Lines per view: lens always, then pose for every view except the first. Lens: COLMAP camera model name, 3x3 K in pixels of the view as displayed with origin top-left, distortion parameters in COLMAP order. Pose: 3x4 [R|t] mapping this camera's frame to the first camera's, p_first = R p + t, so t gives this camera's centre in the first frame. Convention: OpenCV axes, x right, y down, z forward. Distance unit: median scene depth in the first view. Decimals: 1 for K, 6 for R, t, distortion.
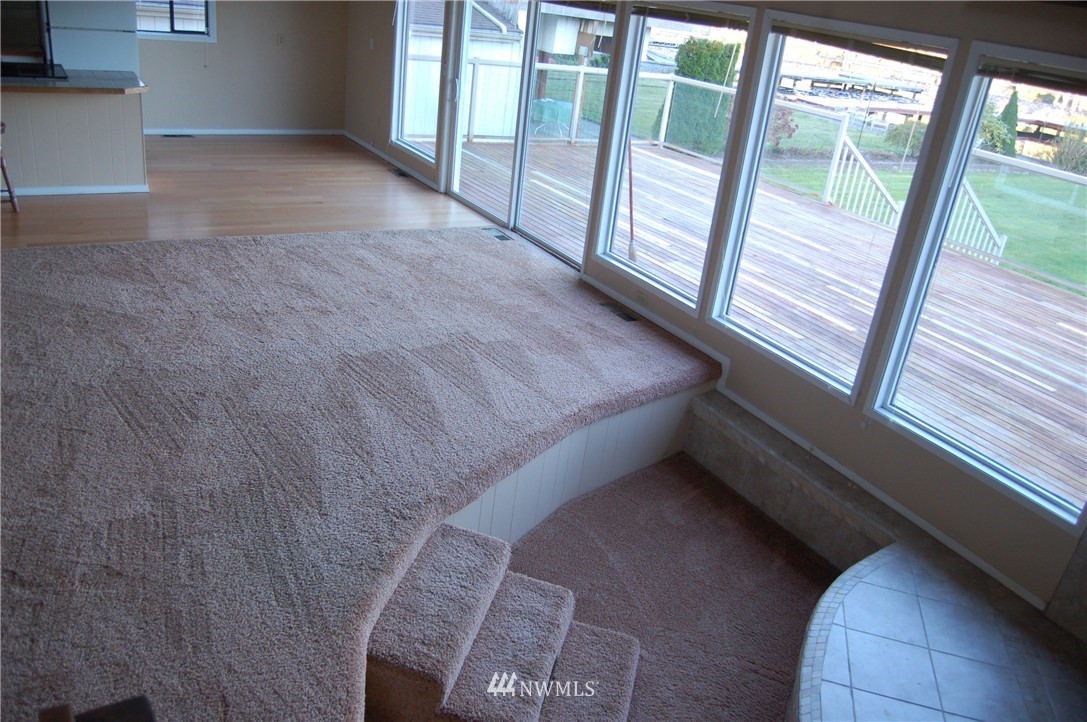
lens RADIAL K [[848.0, 0, 534.4], [0, 848.0, 376.6], [0, 0, 1]] dist [-0.095105, 0.040162]
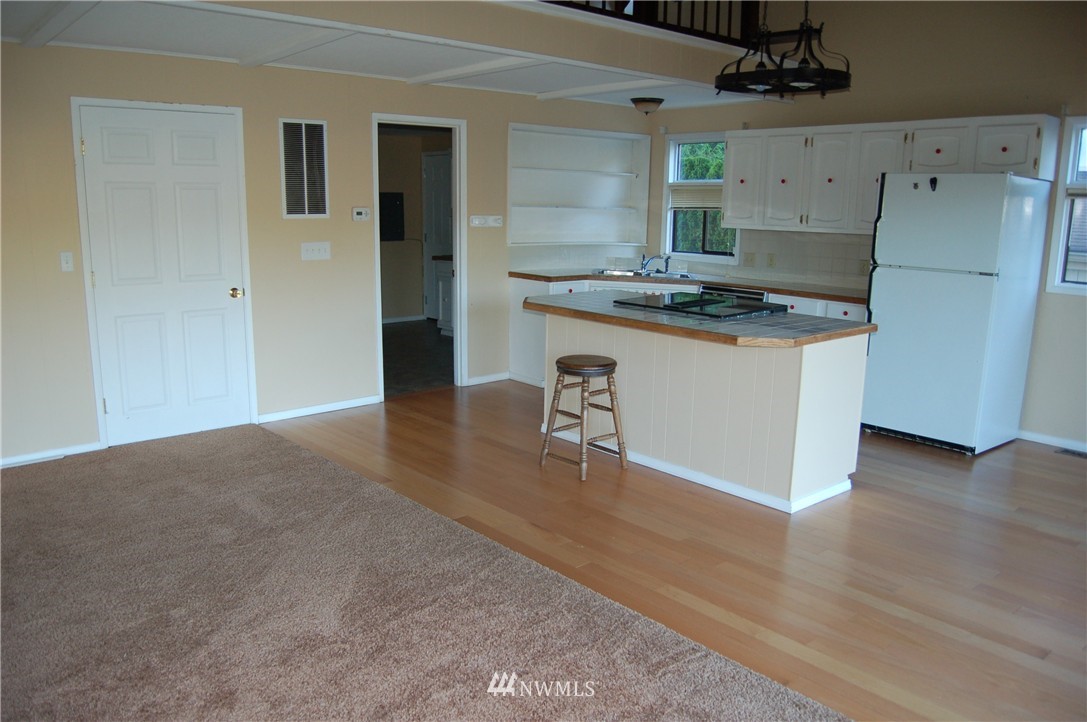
lens RADIAL K [[848.0, 0, 534.4], [0, 848.0, 376.6], [0, 0, 1]] dist [-0.095105, 0.040162]
pose [[0.155442, 0.086471, -0.984053, 0.098274], [-0.419870, 0.907485, 0.013420, -0.289415], [0.894174, 0.411088, 0.177368, 0.827147]]
